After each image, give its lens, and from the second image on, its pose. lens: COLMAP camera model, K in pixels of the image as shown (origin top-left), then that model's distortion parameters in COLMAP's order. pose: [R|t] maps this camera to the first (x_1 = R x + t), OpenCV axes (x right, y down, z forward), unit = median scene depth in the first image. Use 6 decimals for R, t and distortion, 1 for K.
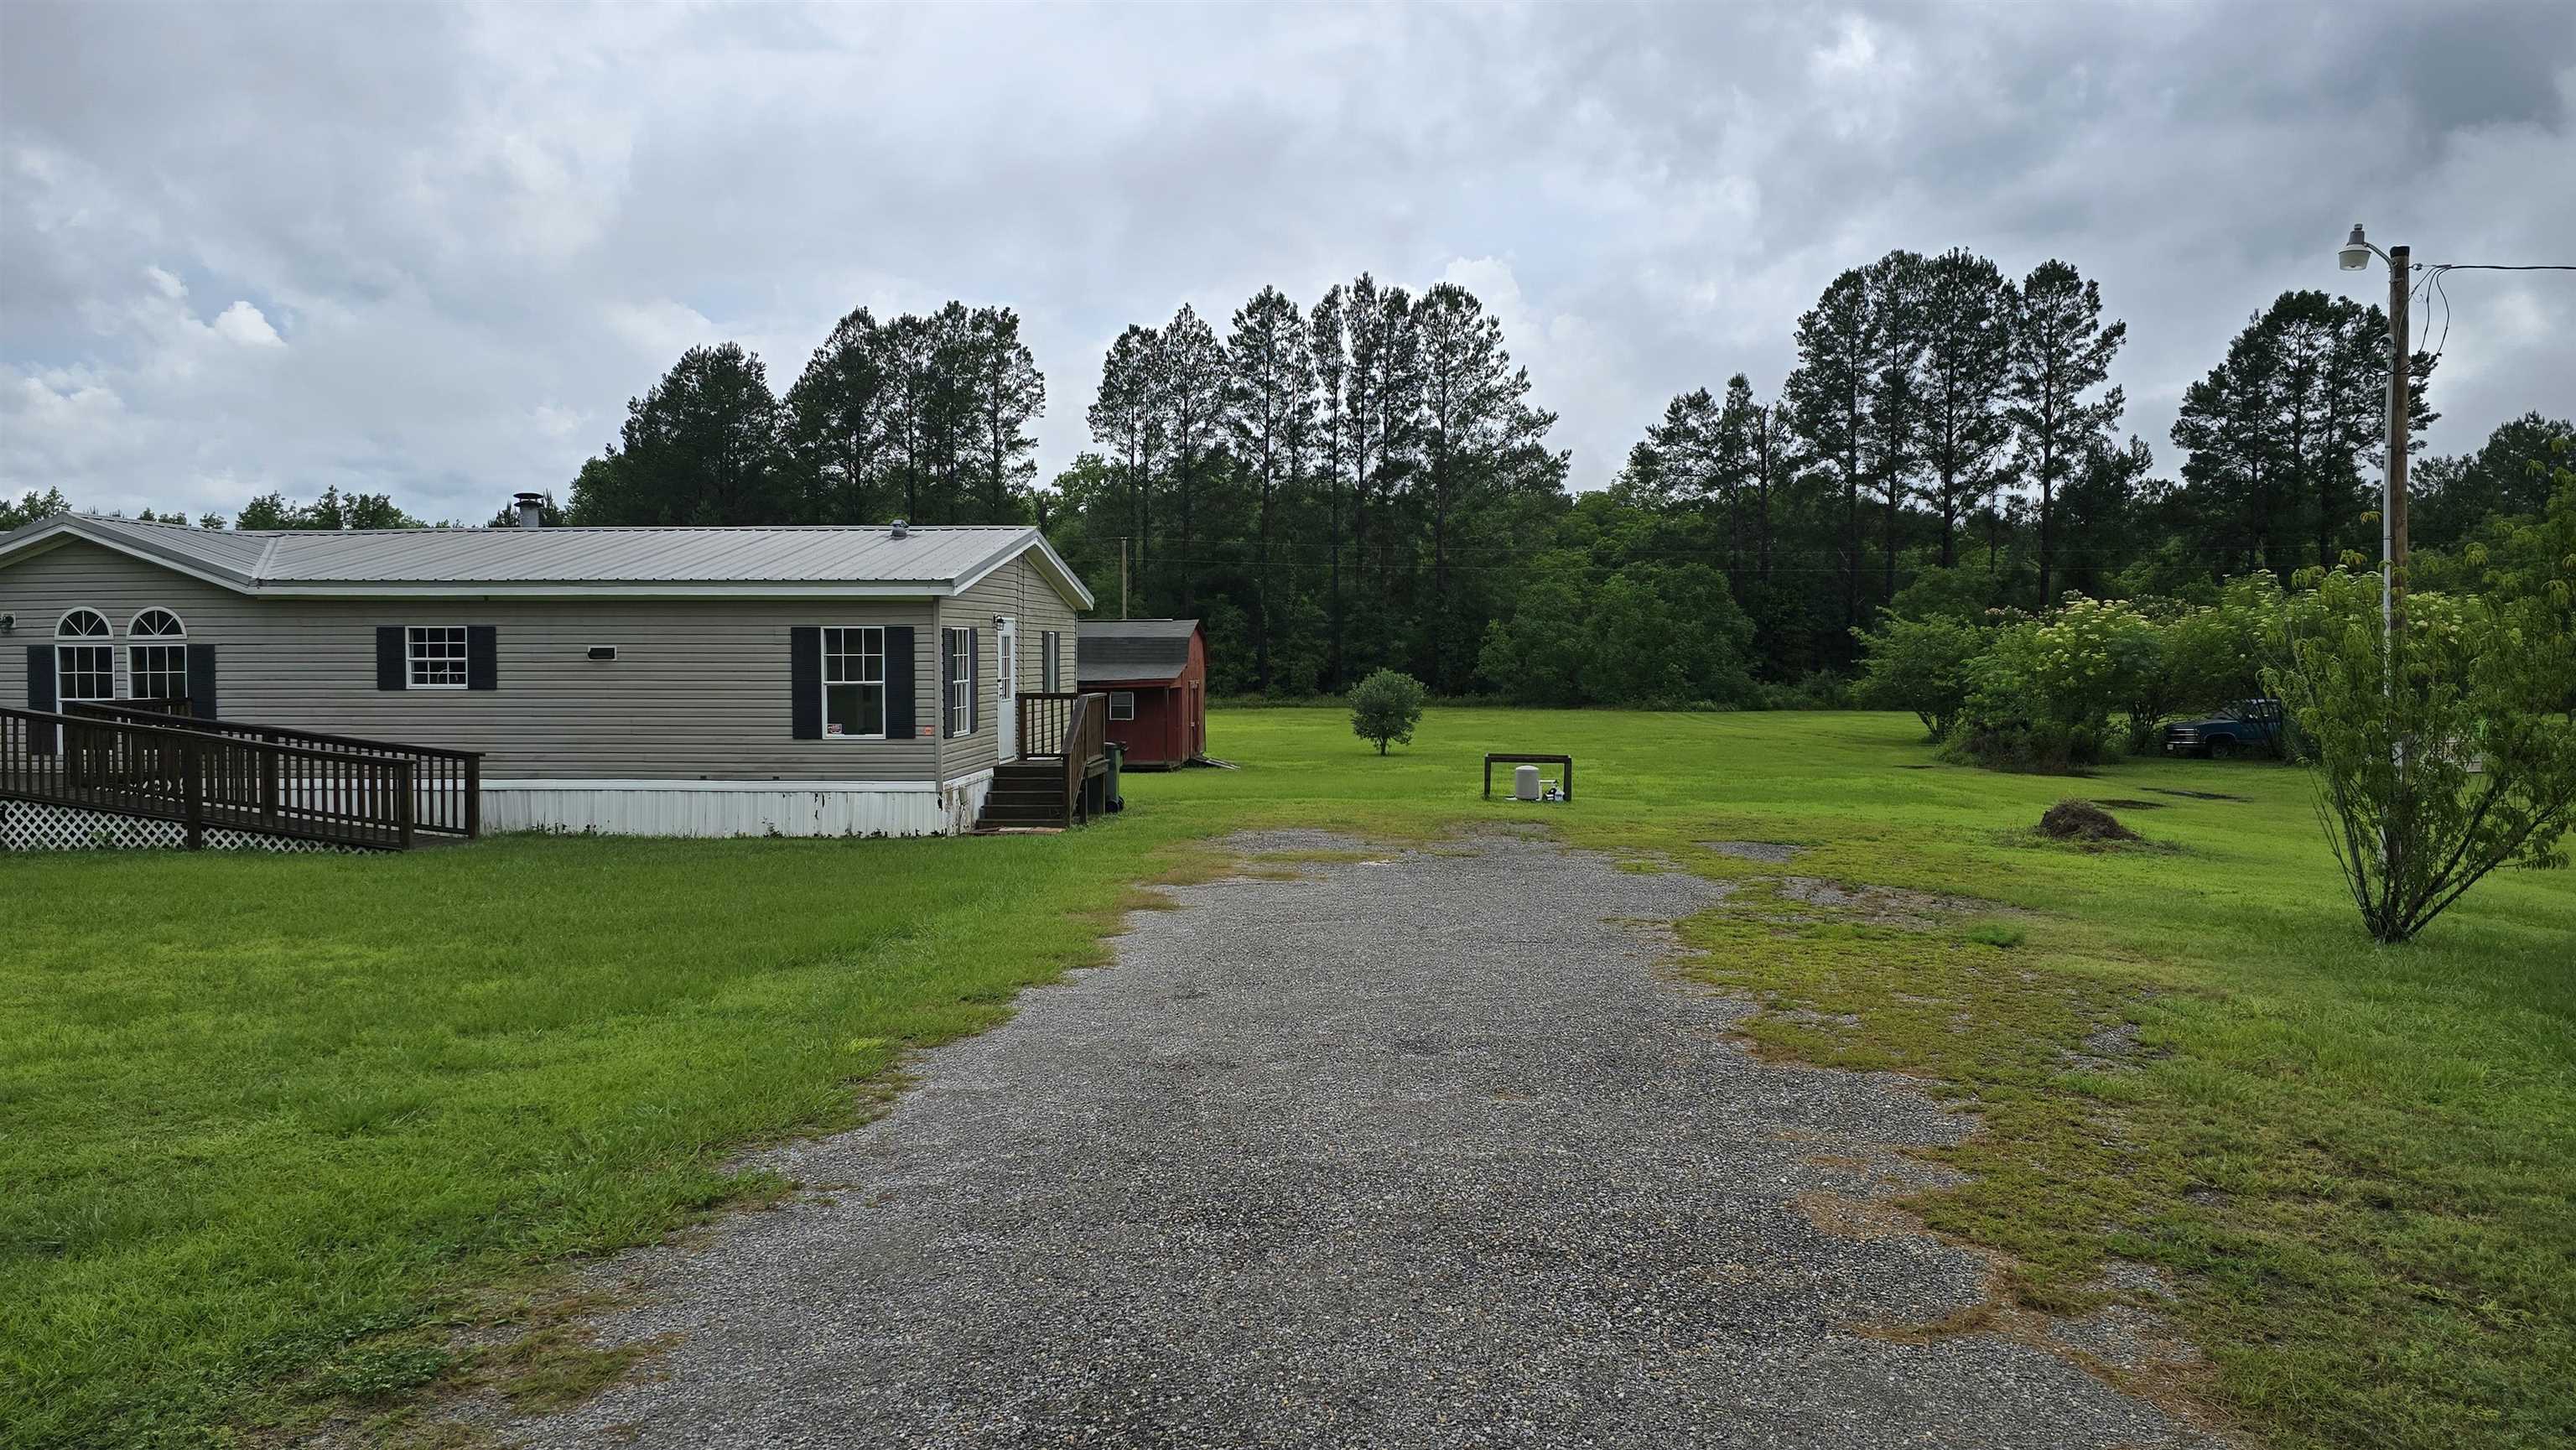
lens RADIAL K [[1708.1, 0, 1288.0], [0, 1708.1, 725.0], [0, 0, 1]] dist [0.060650, -0.059390]
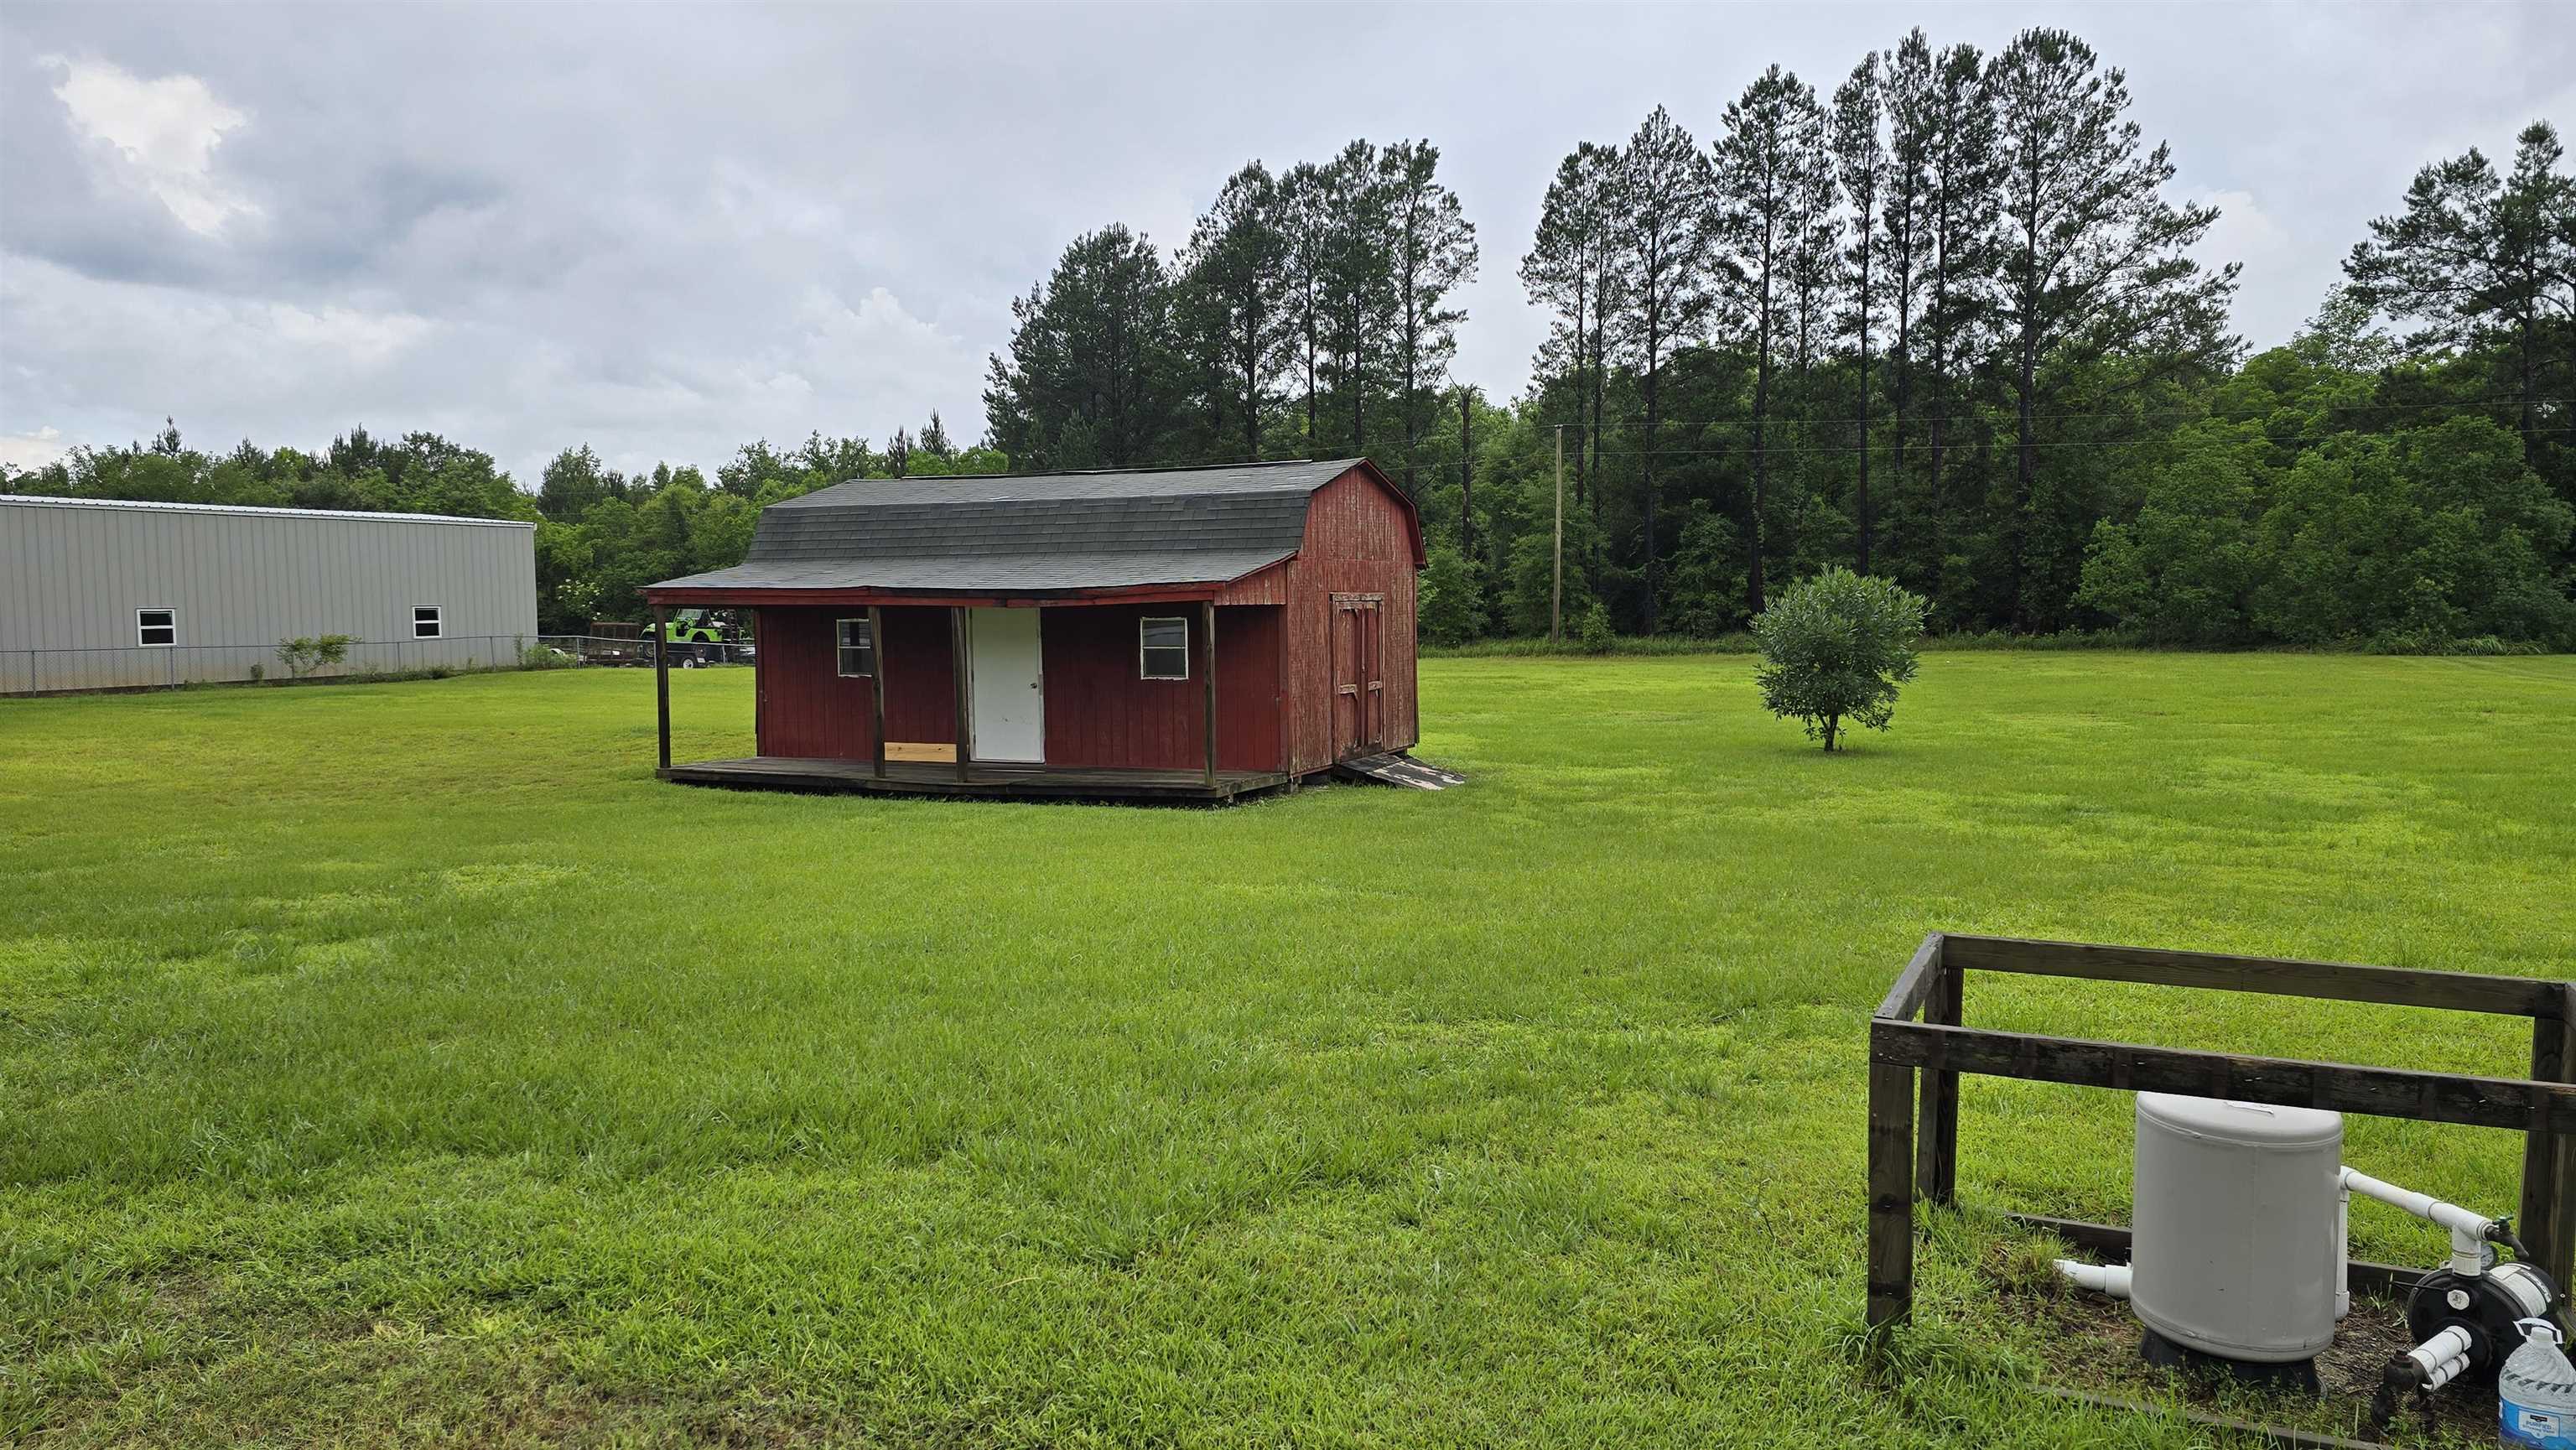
lens RADIAL K [[1761.2, 0, 1246.3], [0, 1761.2, 745.2], [0, 0, 1]] dist [0.022794, -0.034208]
pose [[0.944175, 0.012305, -0.329215, 0.028831], [0.001347, 0.999150, 0.041208, -0.001883], [0.329442, -0.039351, 0.943355, 0.218923]]
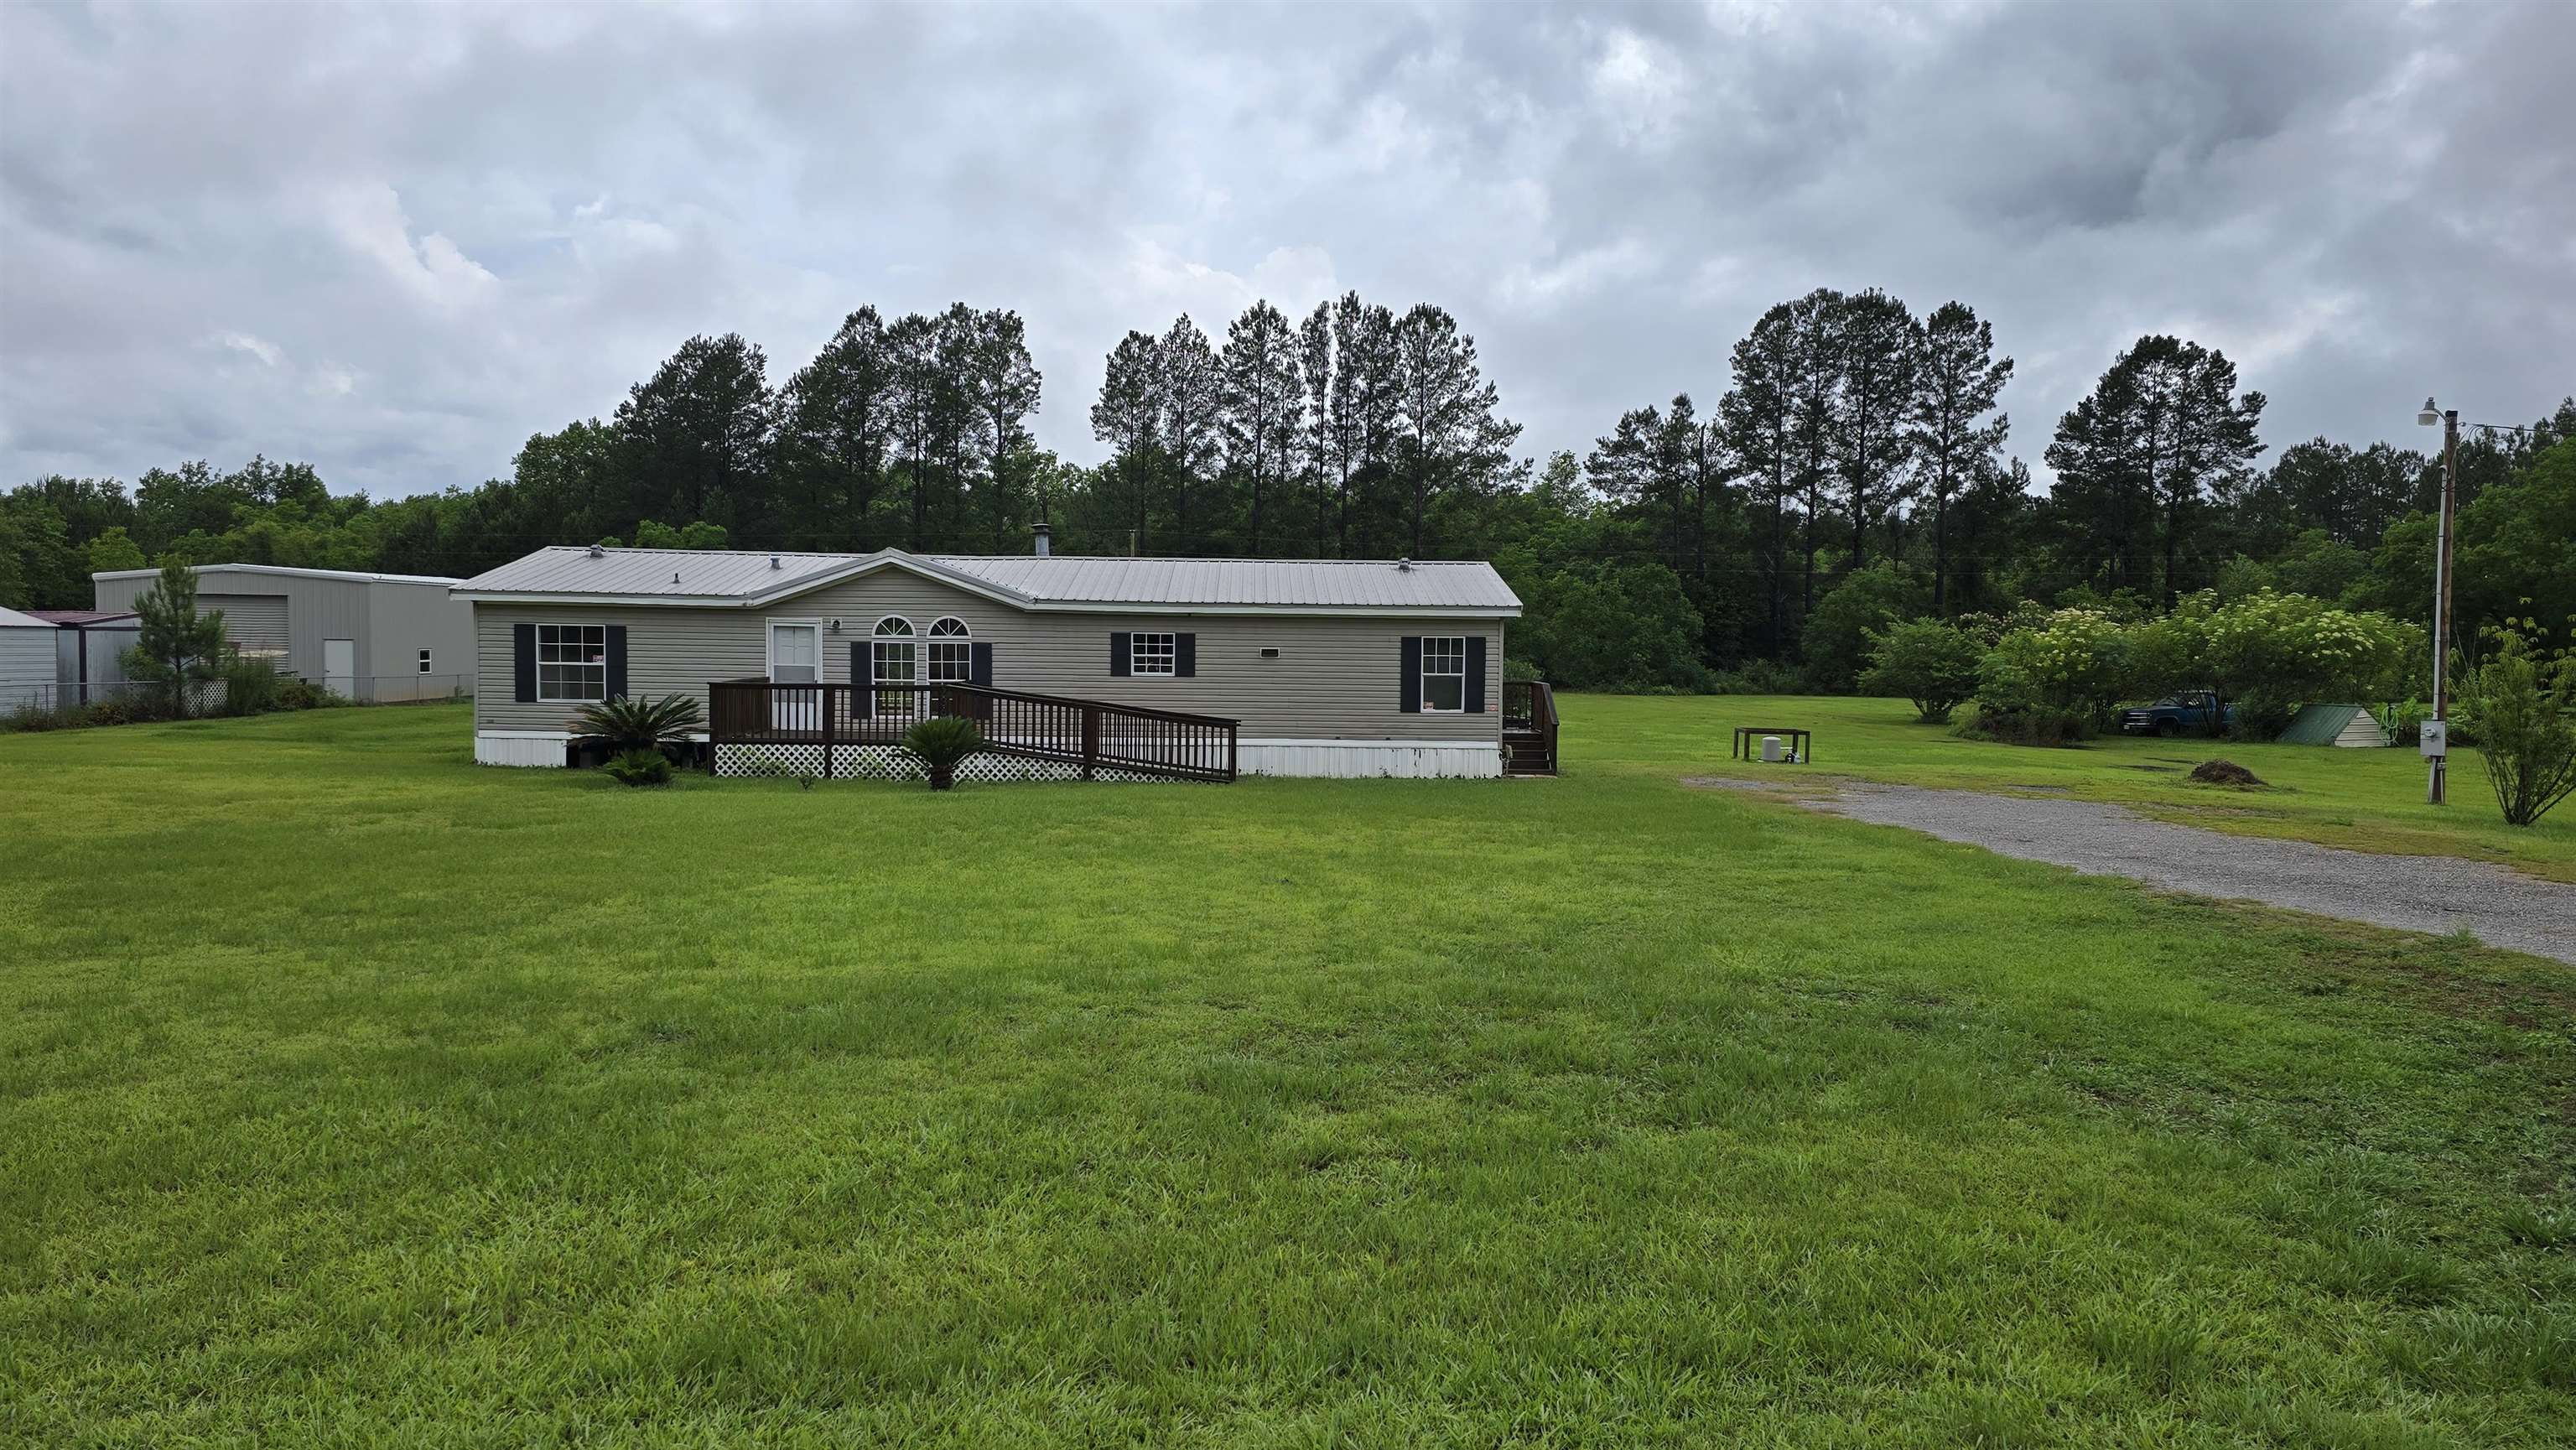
lens RADIAL K [[1681.6, 0, 1297.7], [0, 1681.6, 759.1], [0, 0, 1]] dist [0.056046, -0.058280]
pose [[0.994905, 0.005489, 0.100668, -0.096119], [-0.008785, 0.999439, 0.032324, 0.000436], [-0.100434, -0.033044, 0.994395, -0.078739]]
